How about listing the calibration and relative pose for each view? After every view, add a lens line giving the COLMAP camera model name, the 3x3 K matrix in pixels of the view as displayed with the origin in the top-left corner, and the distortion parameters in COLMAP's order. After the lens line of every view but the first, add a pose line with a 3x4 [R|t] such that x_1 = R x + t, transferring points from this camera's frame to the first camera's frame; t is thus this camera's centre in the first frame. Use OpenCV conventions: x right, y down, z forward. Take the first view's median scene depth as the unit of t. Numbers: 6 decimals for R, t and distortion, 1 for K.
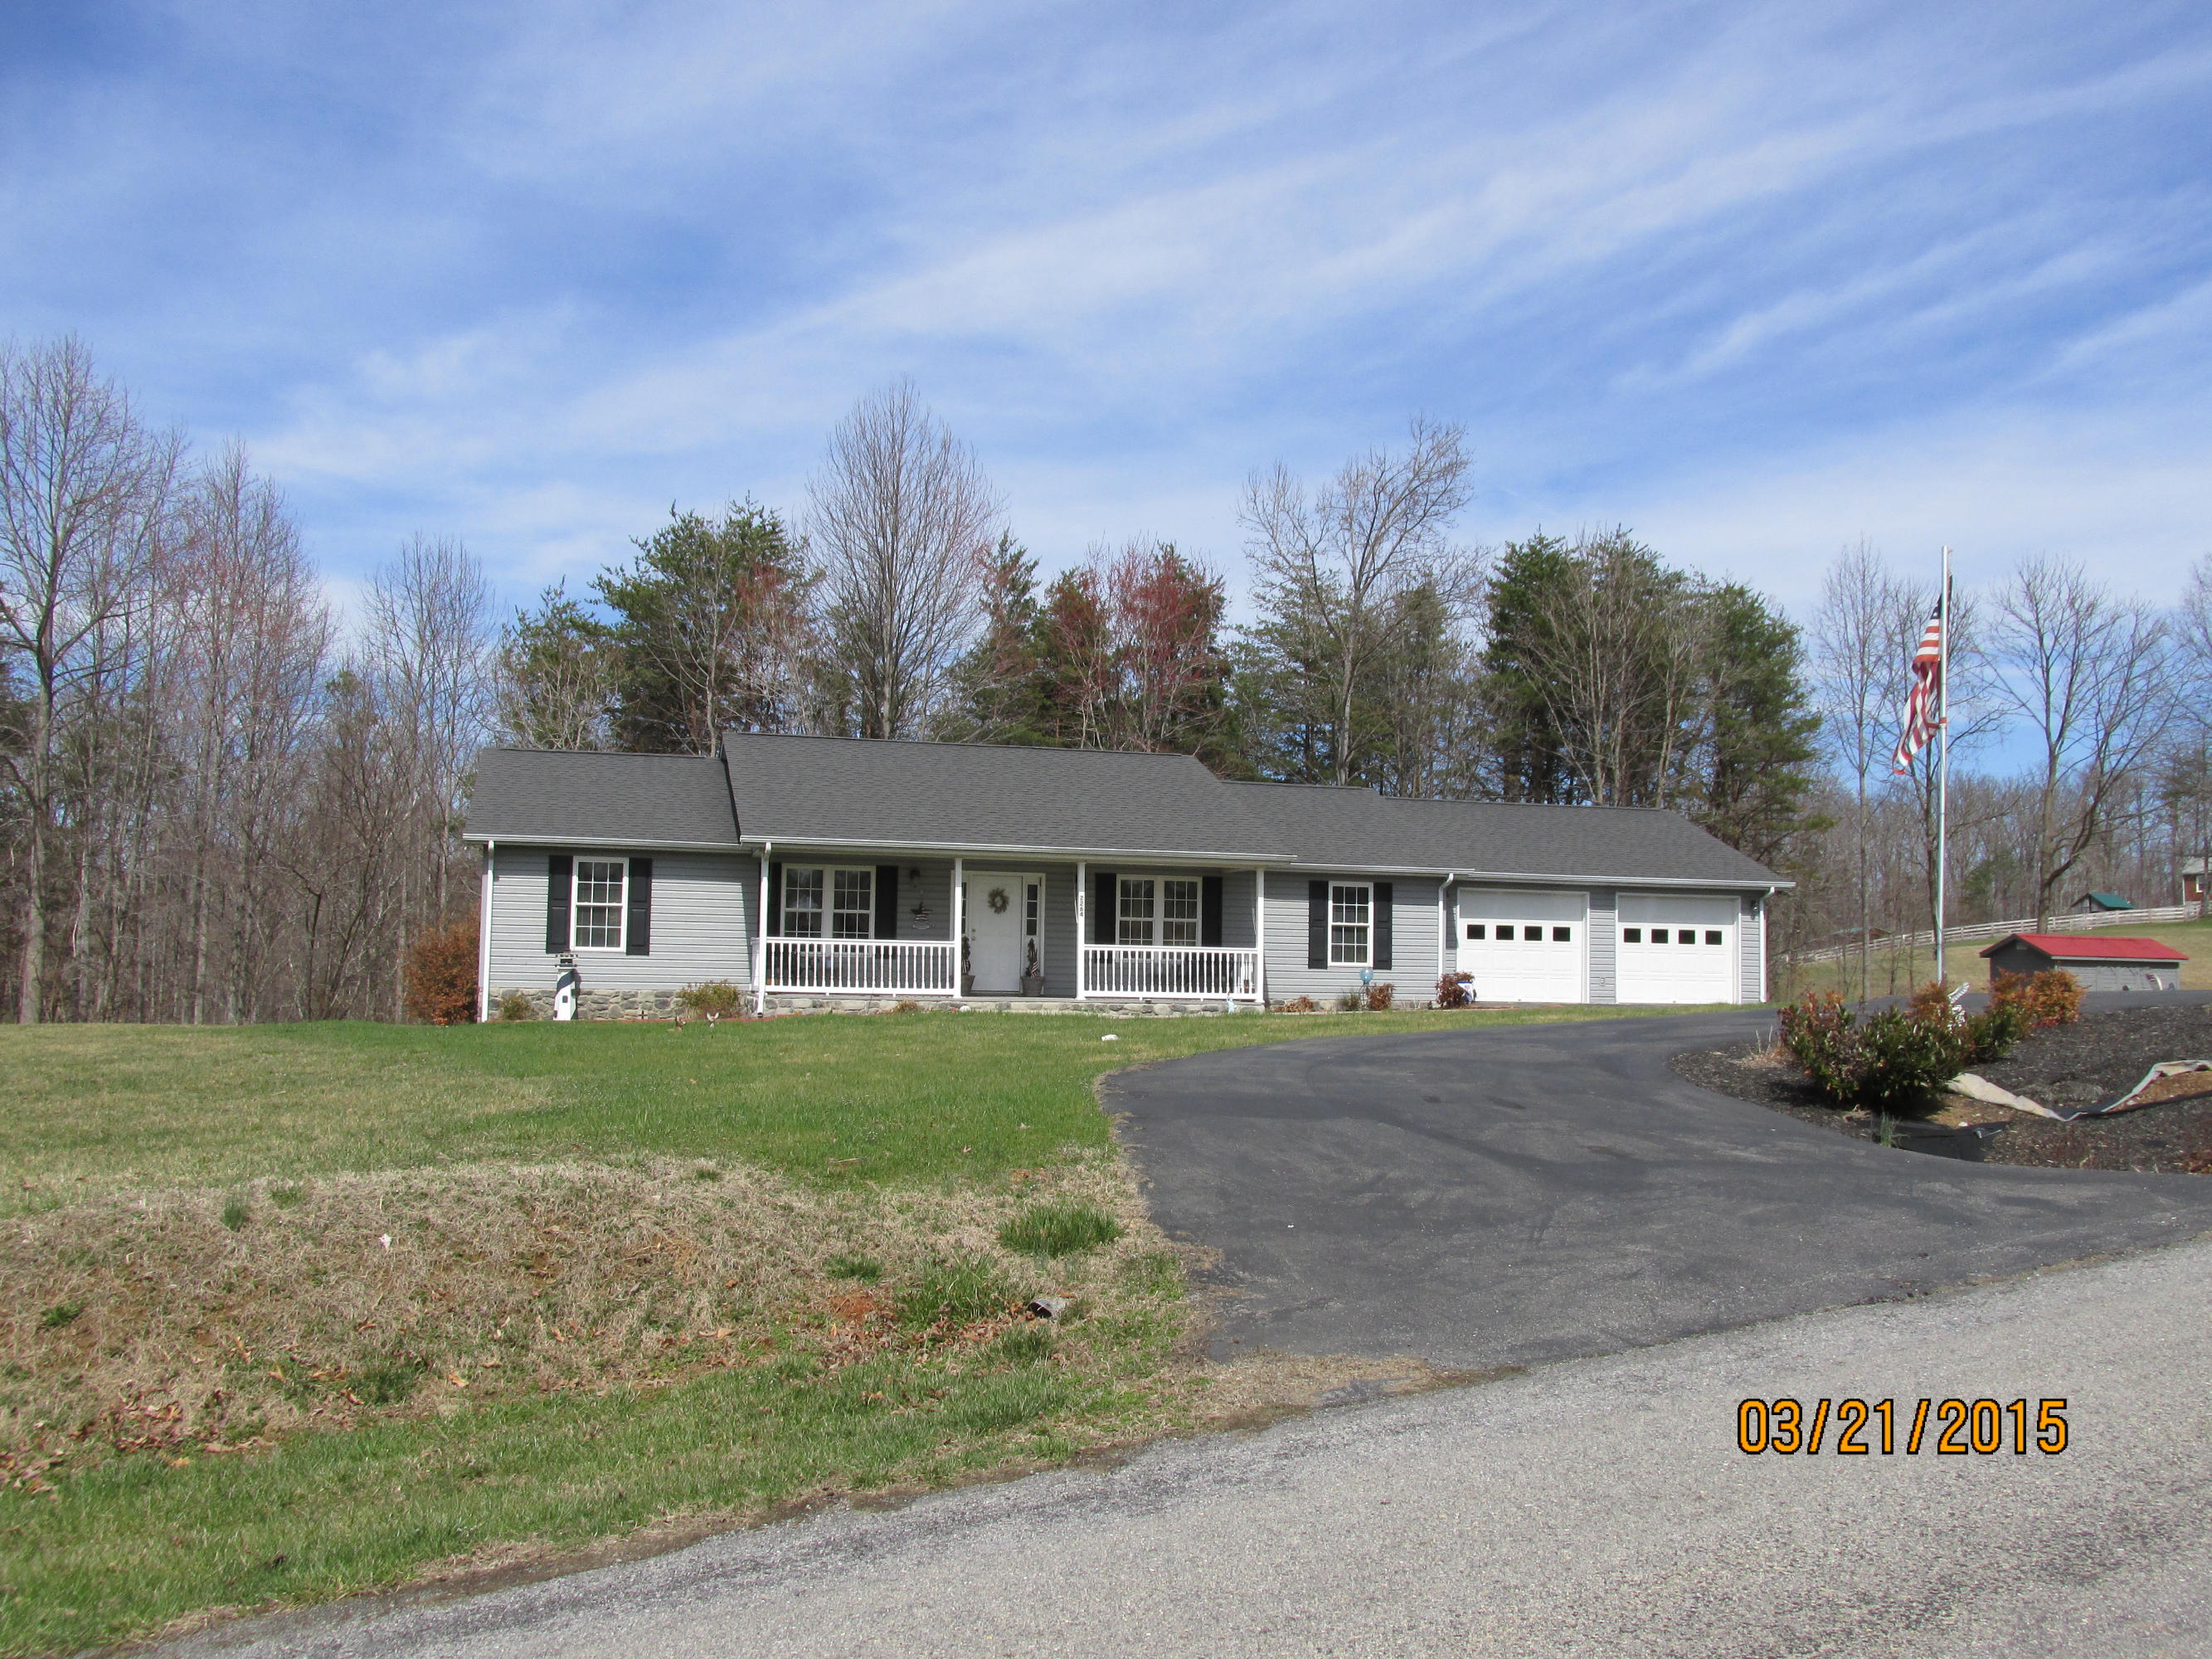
lens RADIAL K [[1831.8, 0, 1110.0], [0, 1831.8, 841.5], [0, 0, 1]] dist [-0.048316, 0.009468]
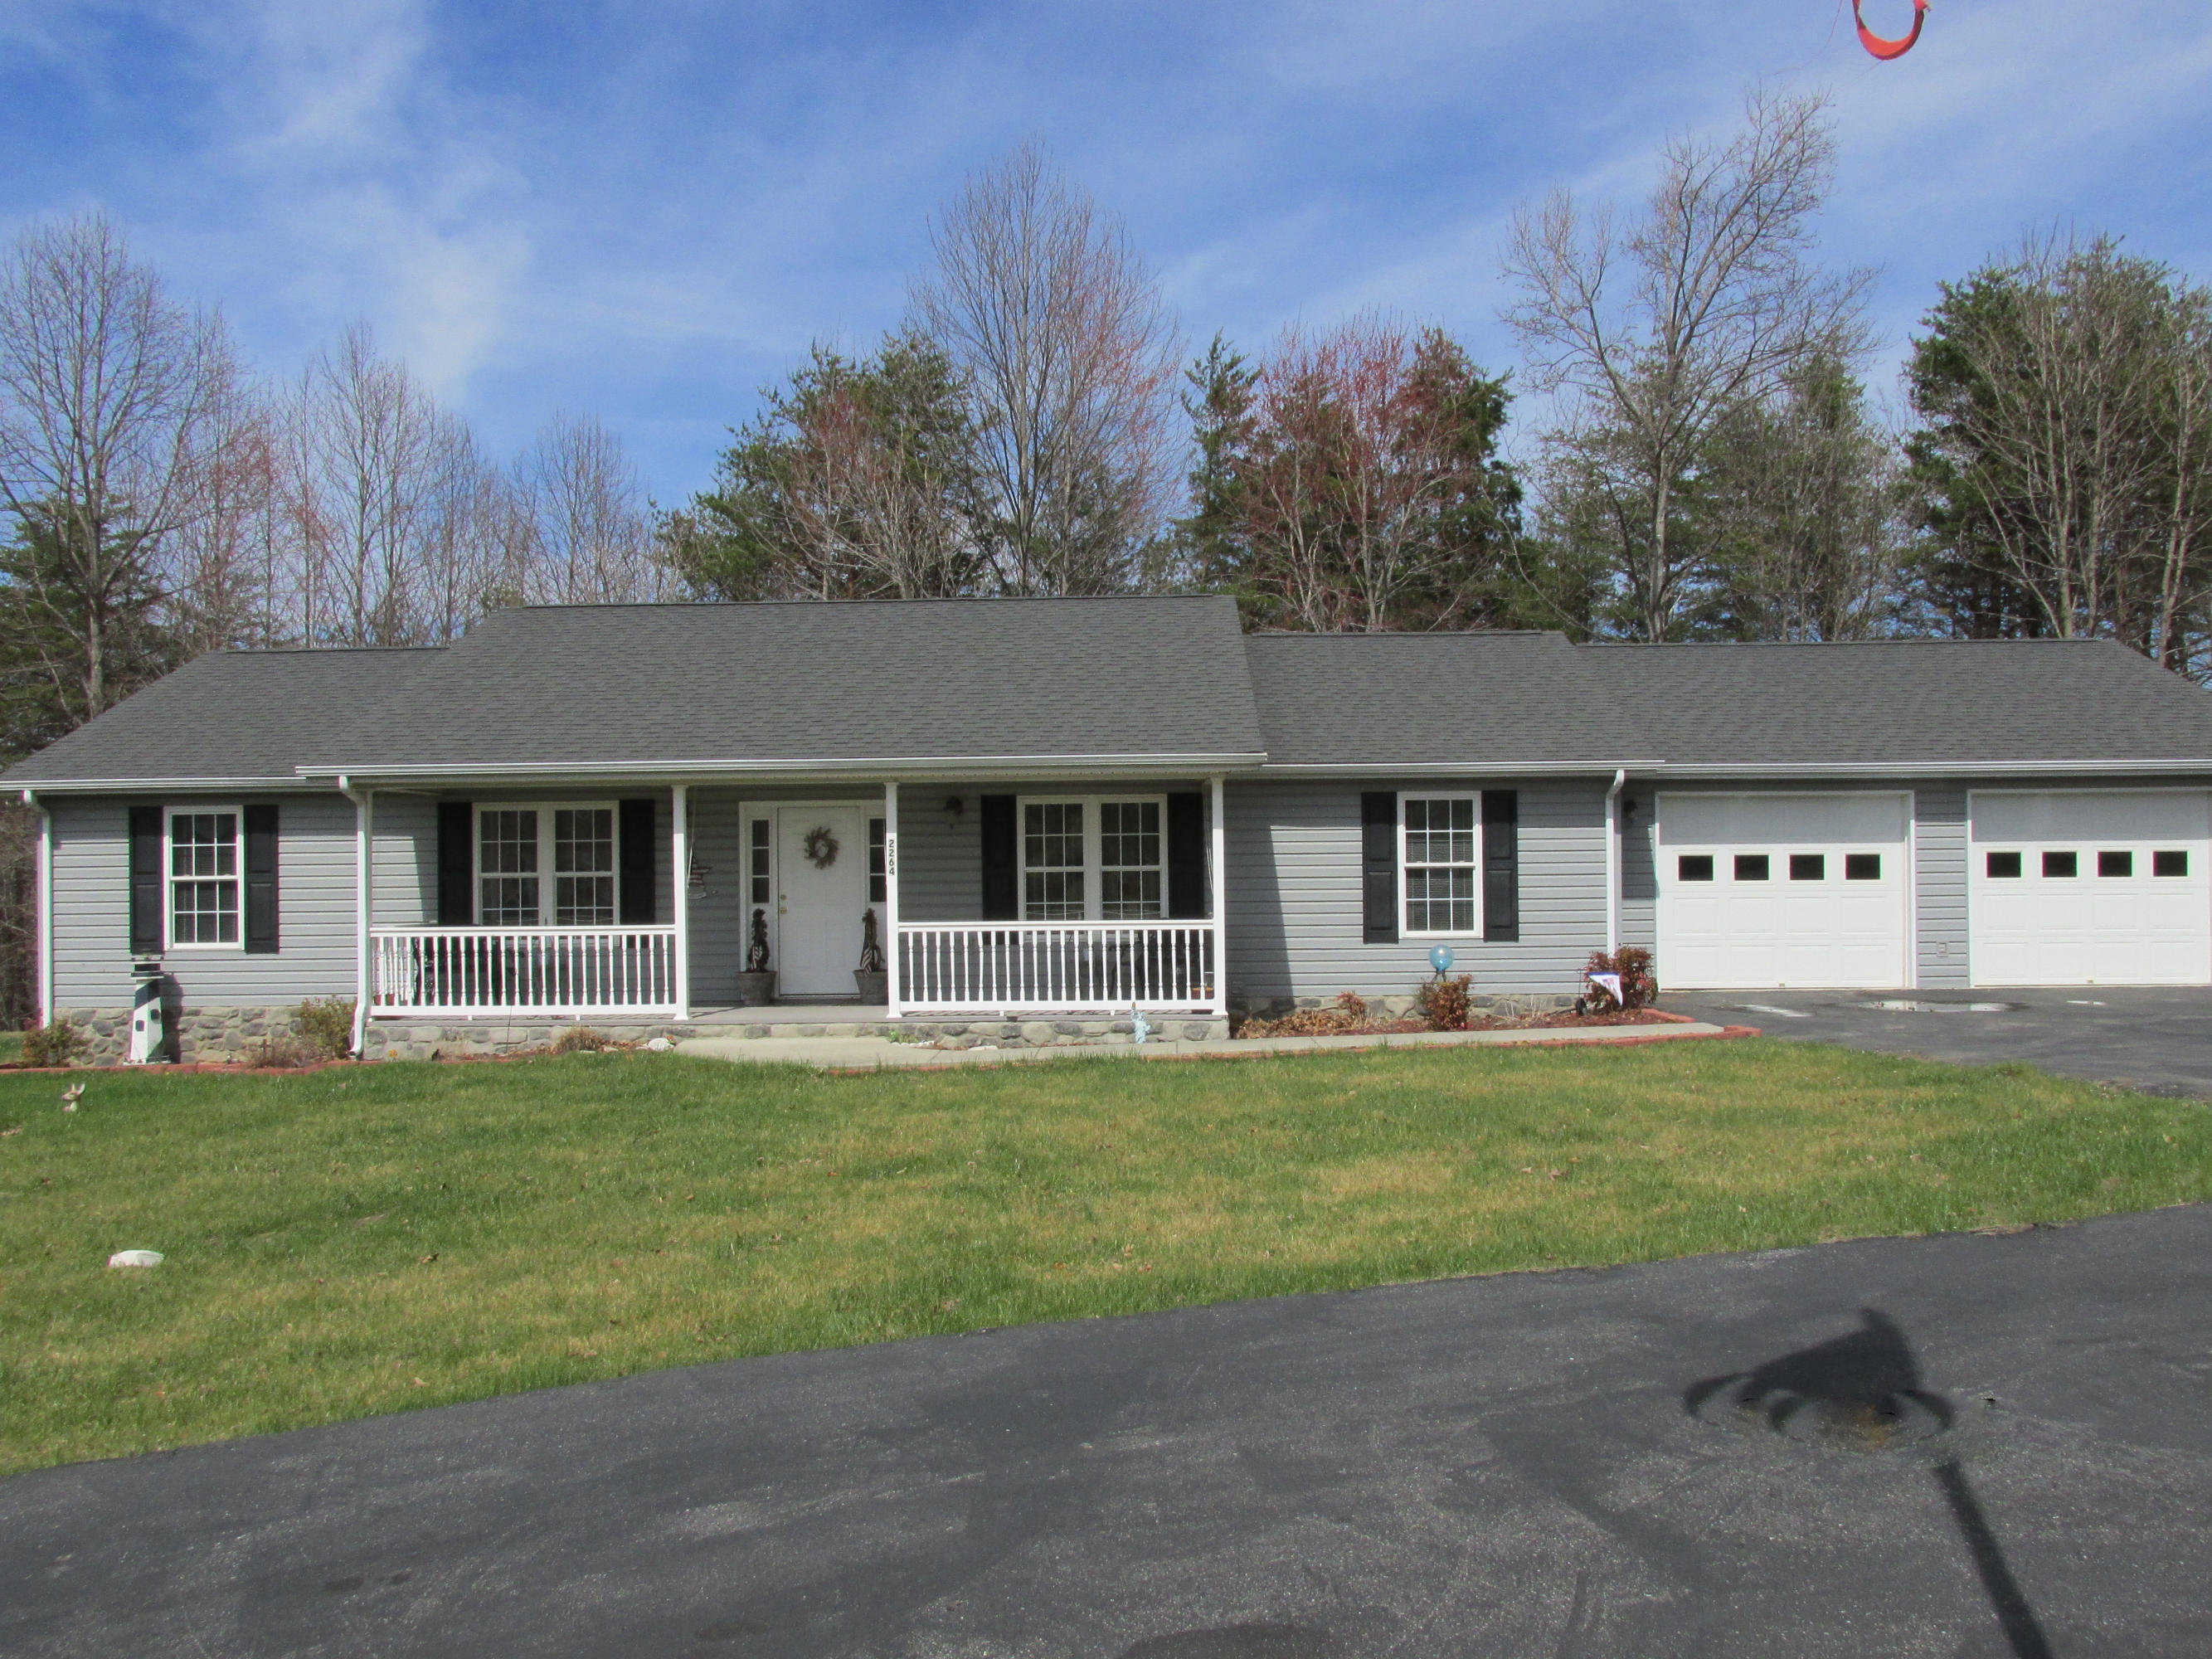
lens RADIAL K [[1831.8, 0, 1111.1], [0, 1831.8, 866.0], [0, 0, 1]] dist [-0.048316, 0.009468]
pose [[0.956602, -0.028975, -0.289955, 0.200050], [0.048437, 0.997012, 0.060169, 0.005975], [0.287345, -0.071602, 0.955147, 0.423371]]
